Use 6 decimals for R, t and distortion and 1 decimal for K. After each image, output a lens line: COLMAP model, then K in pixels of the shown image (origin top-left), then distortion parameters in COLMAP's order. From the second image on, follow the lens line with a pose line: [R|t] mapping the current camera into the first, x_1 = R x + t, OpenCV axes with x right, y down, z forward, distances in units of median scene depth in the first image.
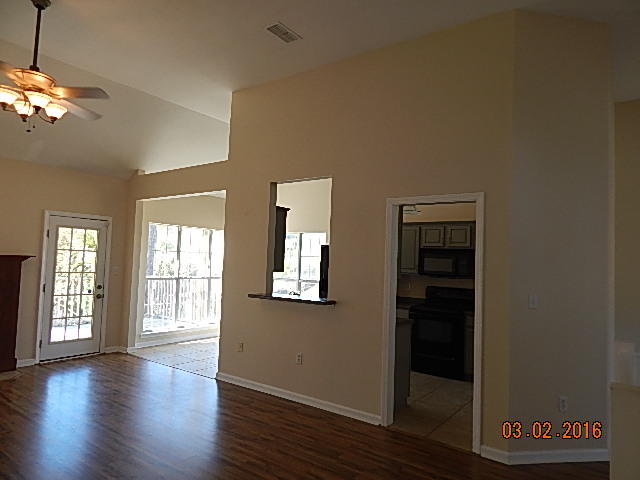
lens RADIAL K [[419.8, 0, 319.2], [0, 419.8, 239.7], [0, 0, 1]] dist [0.005218, -0.001987]
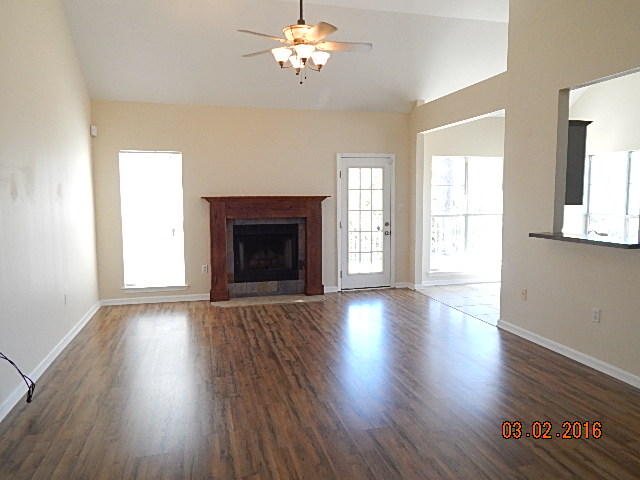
lens RADIAL K [[468.0, 0, 320.2], [0, 468.0, 240.3], [0, 0, 1]] dist [0.001454, -0.002907]
pose [[0.774364, 0.024681, -0.632259, 0.087174], [0.066744, 0.990478, 0.120410, 0.003897], [0.629210, -0.135441, 0.765343, 0.023489]]
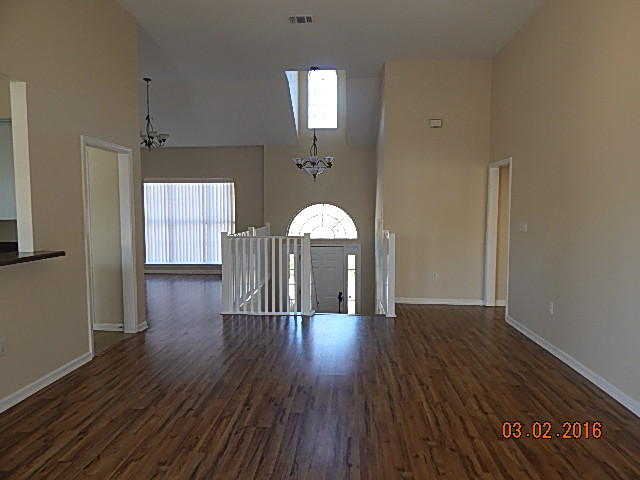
lens RADIAL K [[419.8, 0, 318.1], [0, 419.8, 238.5], [0, 0, 1]] dist [0.005218, -0.001987]
pose [[-0.527717, -0.096909, 0.843874, -0.734052], [-0.065181, 0.995161, 0.073522, 0.022978], [-0.846916, -0.016206, -0.531480, 0.793404]]
